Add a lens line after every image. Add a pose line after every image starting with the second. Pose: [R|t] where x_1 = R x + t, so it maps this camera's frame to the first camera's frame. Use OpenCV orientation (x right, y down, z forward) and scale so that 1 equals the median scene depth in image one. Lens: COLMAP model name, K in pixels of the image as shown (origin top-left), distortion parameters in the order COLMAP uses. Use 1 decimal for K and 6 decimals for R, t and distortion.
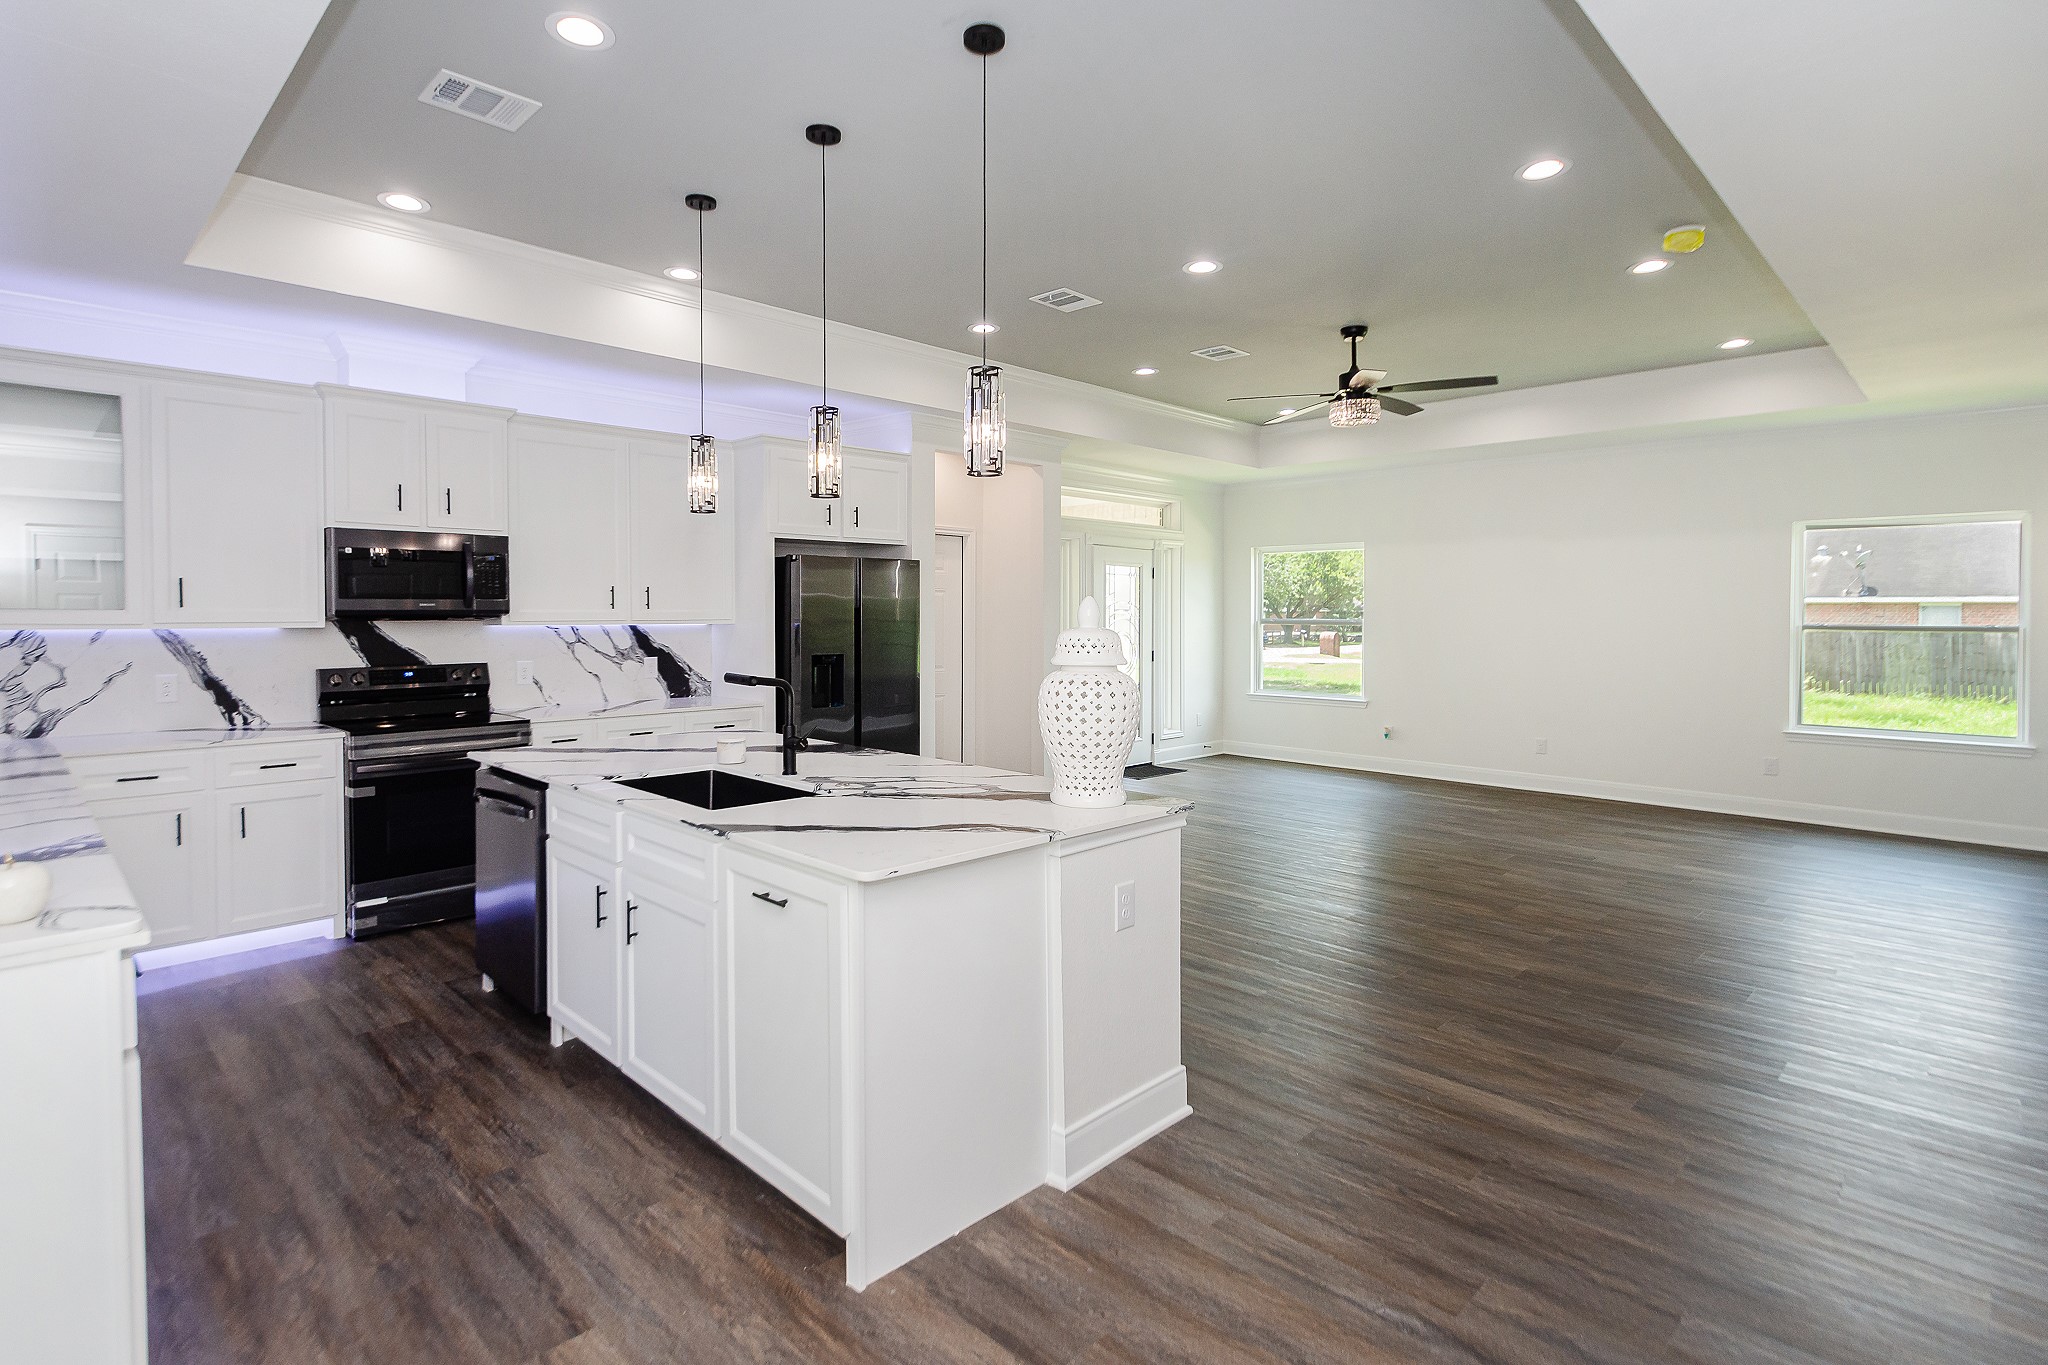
lens RADIAL K [[1035.6, 0, 970.4], [0, 1035.6, 640.9], [0, 0, 1]] dist [-0.008403, -0.004256]
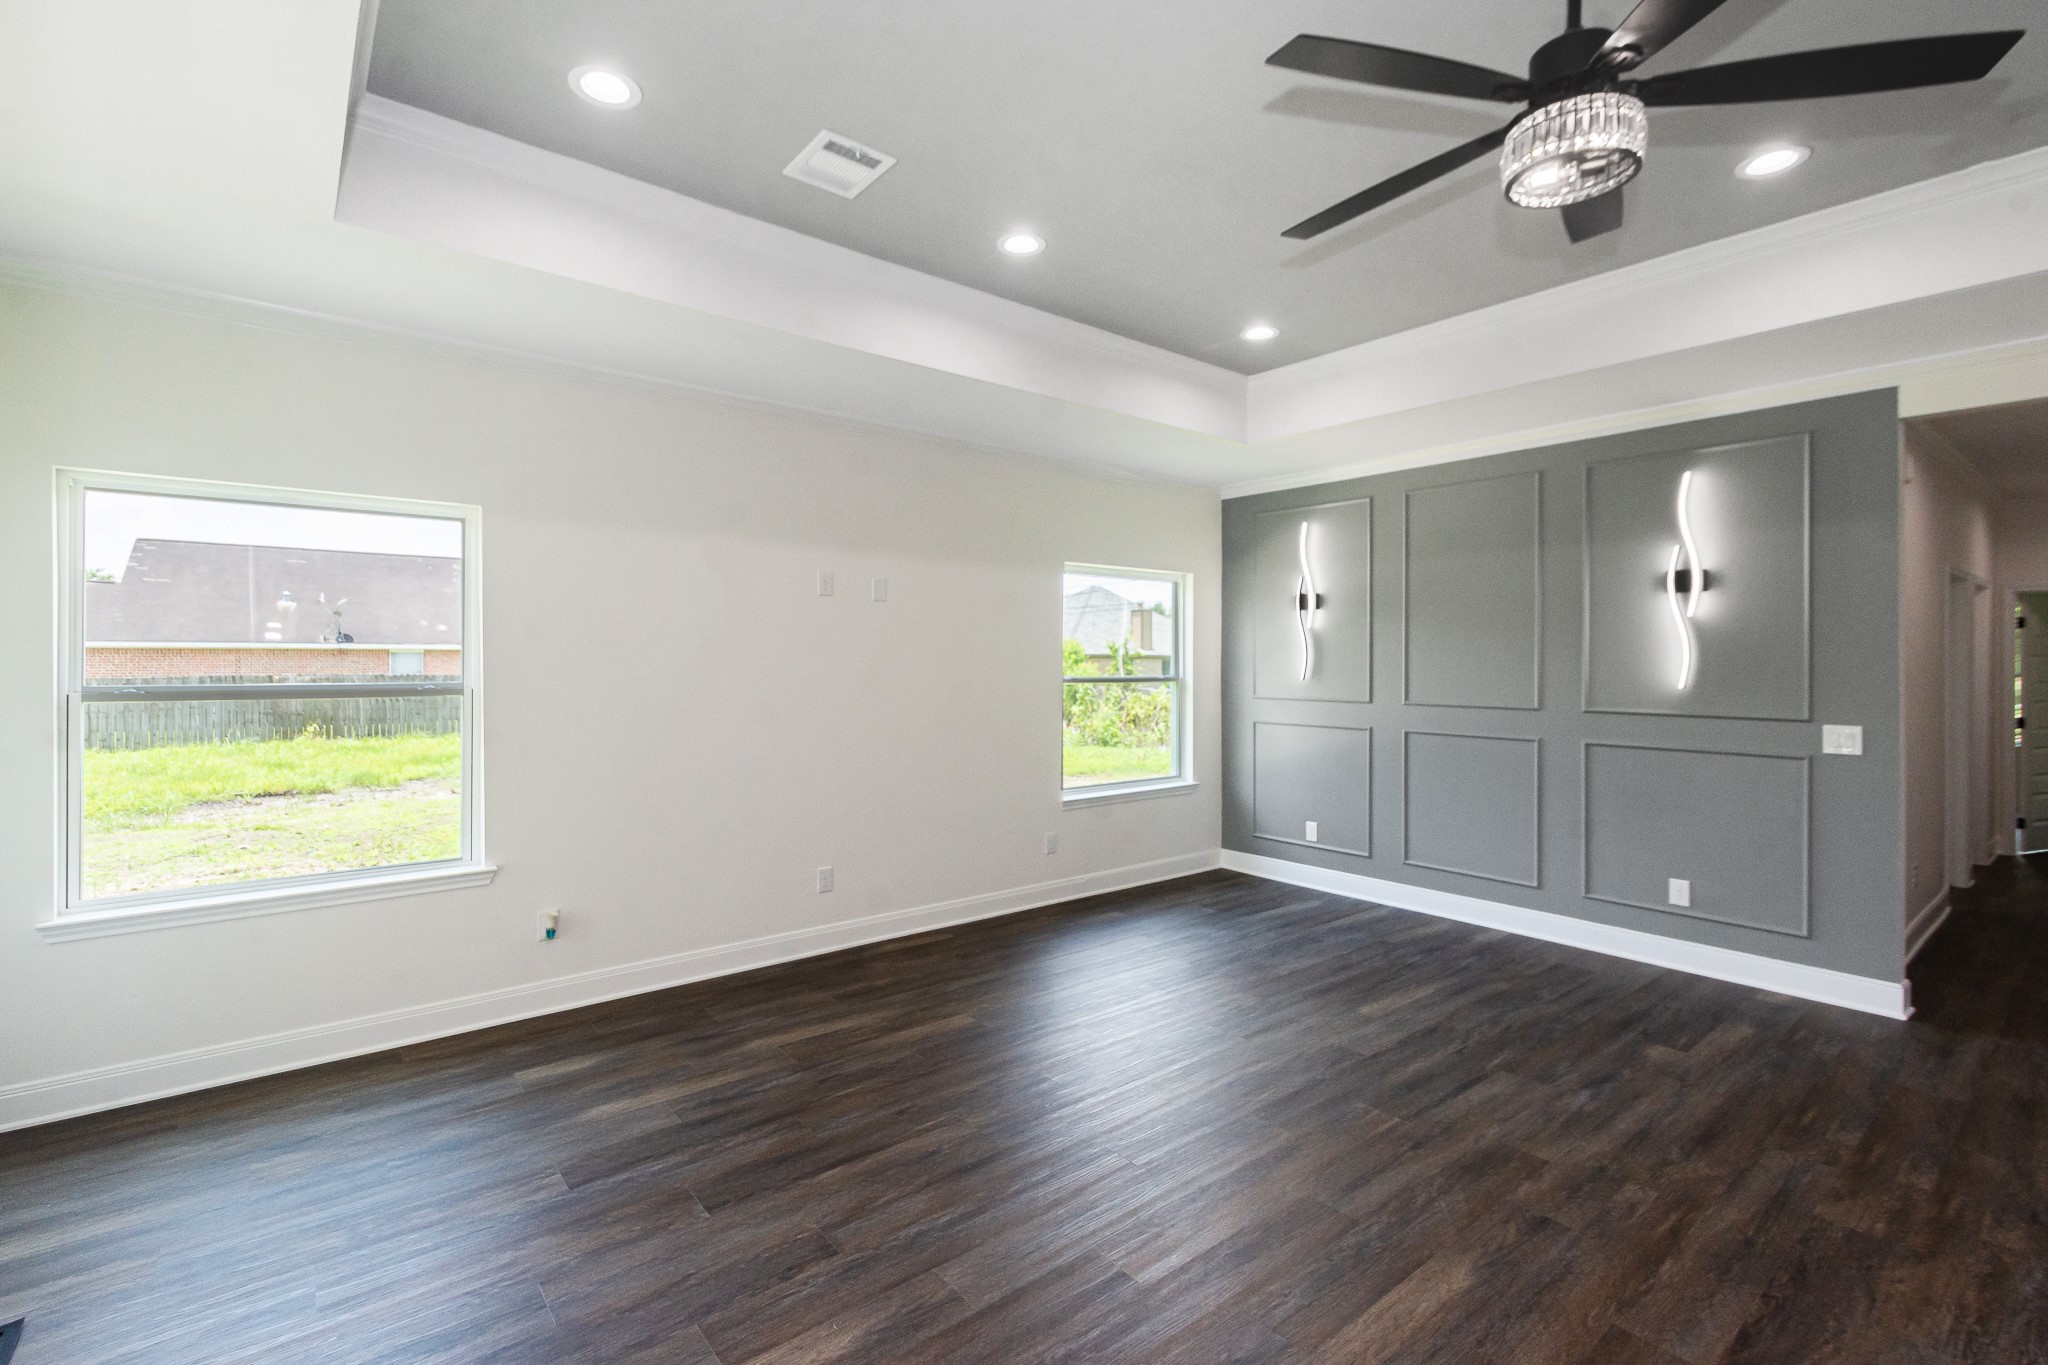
lens RADIAL K [[922.7, 0, 1008.0], [0, 922.7, 661.7], [0, 0, 1]] dist [0.002897, -0.002661]
pose [[0.091488, -0.001854, 0.995804, 0.008808], [0.023471, 0.999724, -0.000295, -0.049970], [-0.995530, 0.023400, 0.091507, 1.504673]]
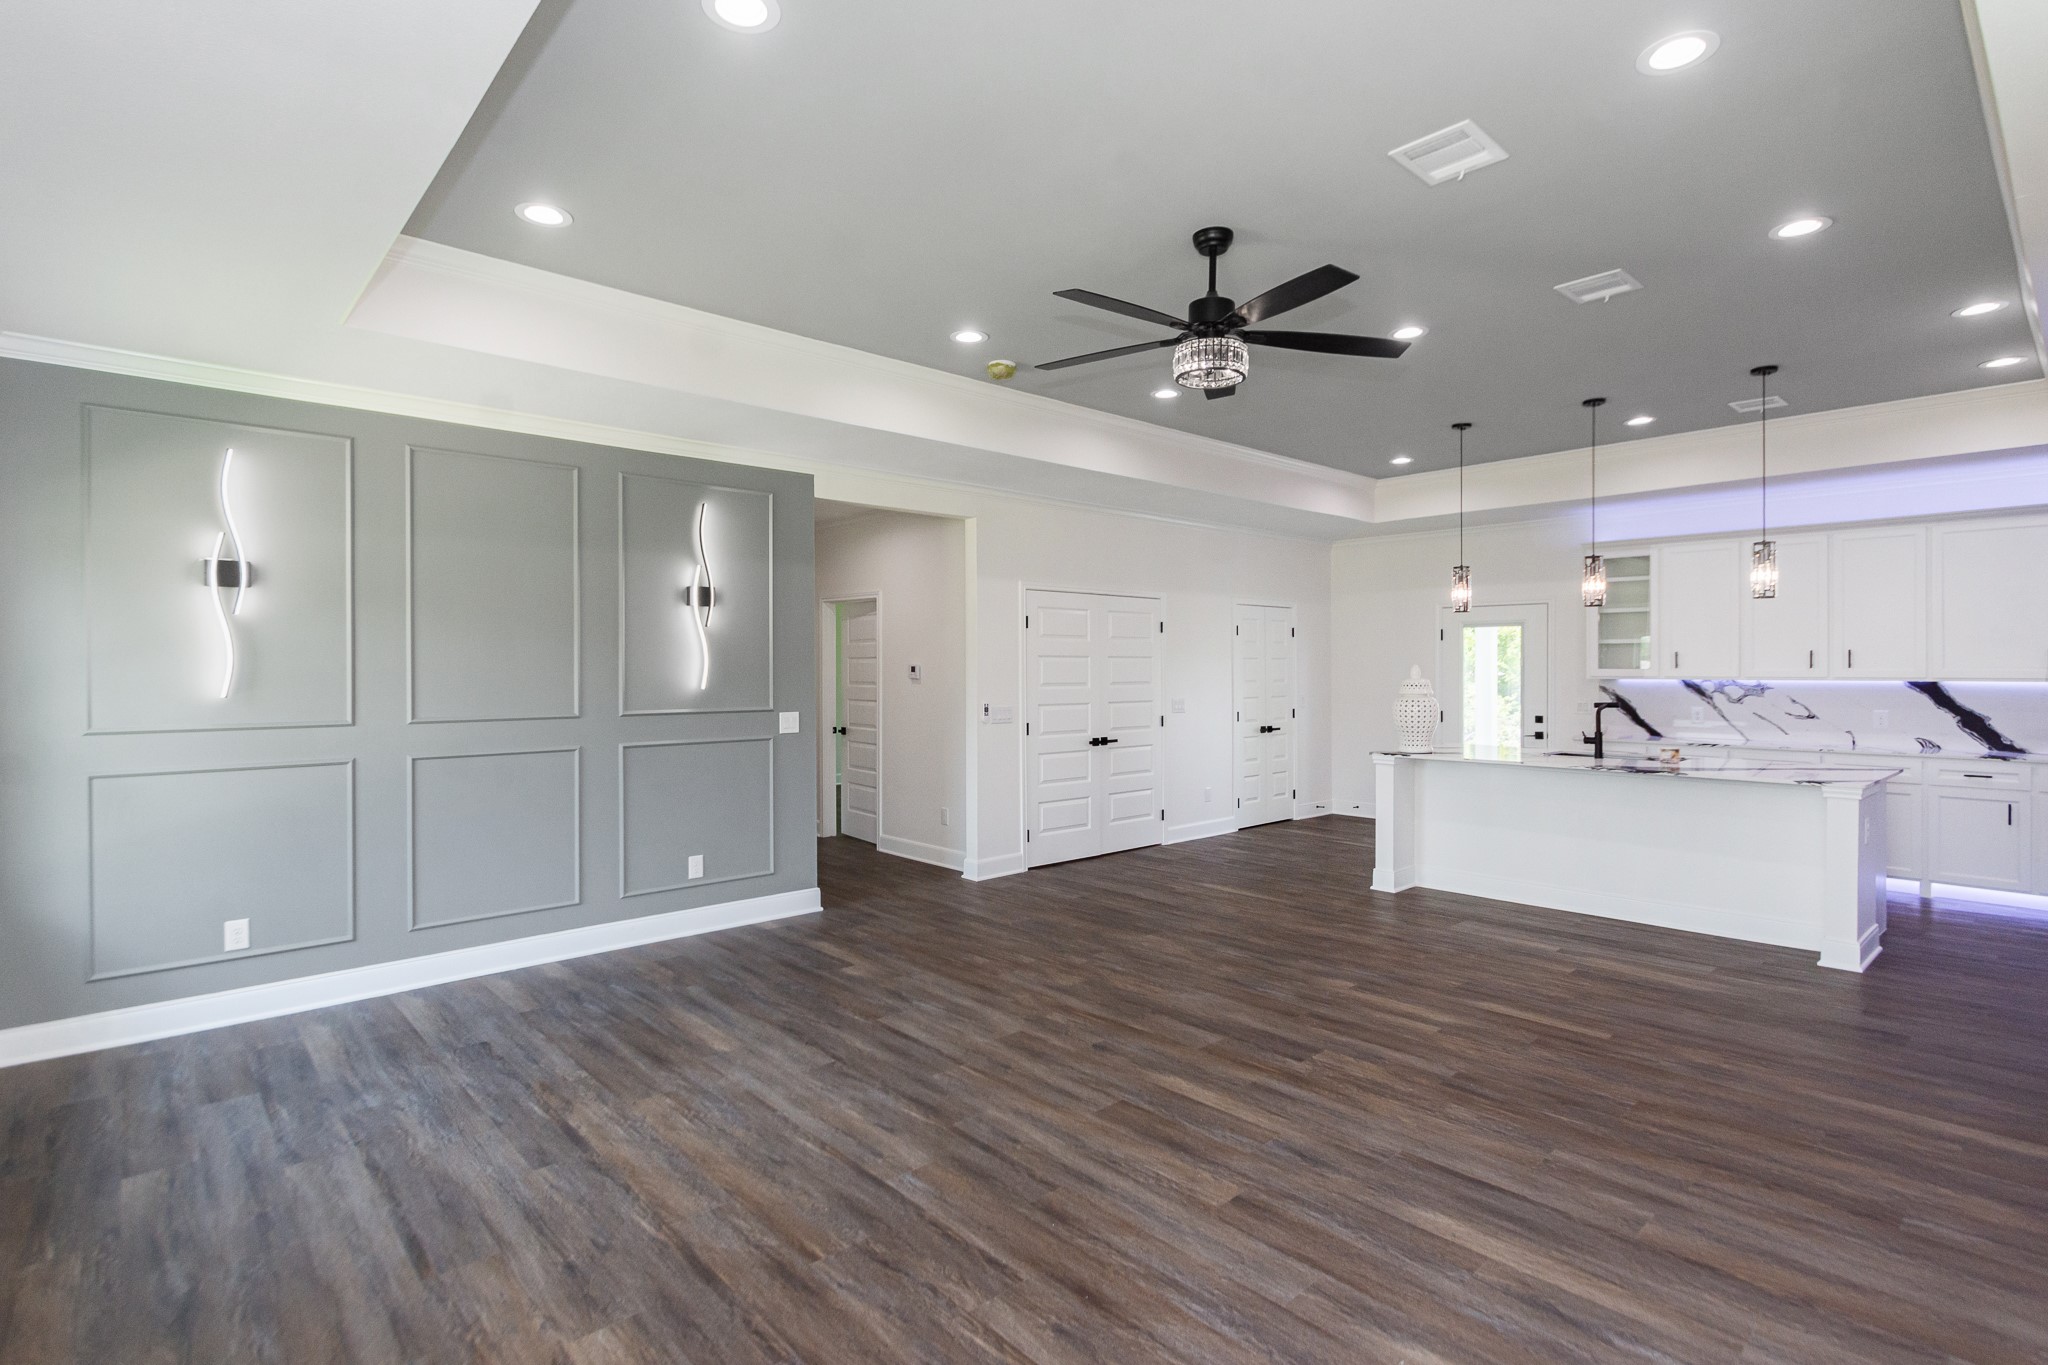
lens RADIAL K [[1001.5, 0, 1037.7], [0, 1001.5, 679.2], [0, 0, 1]] dist [0.013777, 0.000428]
pose [[-0.999954, 0.001453, 0.009522, 0.606851], [0.001841, 0.999165, 0.040826, -0.066826], [-0.009455, 0.040842, -0.999121, 2.090066]]
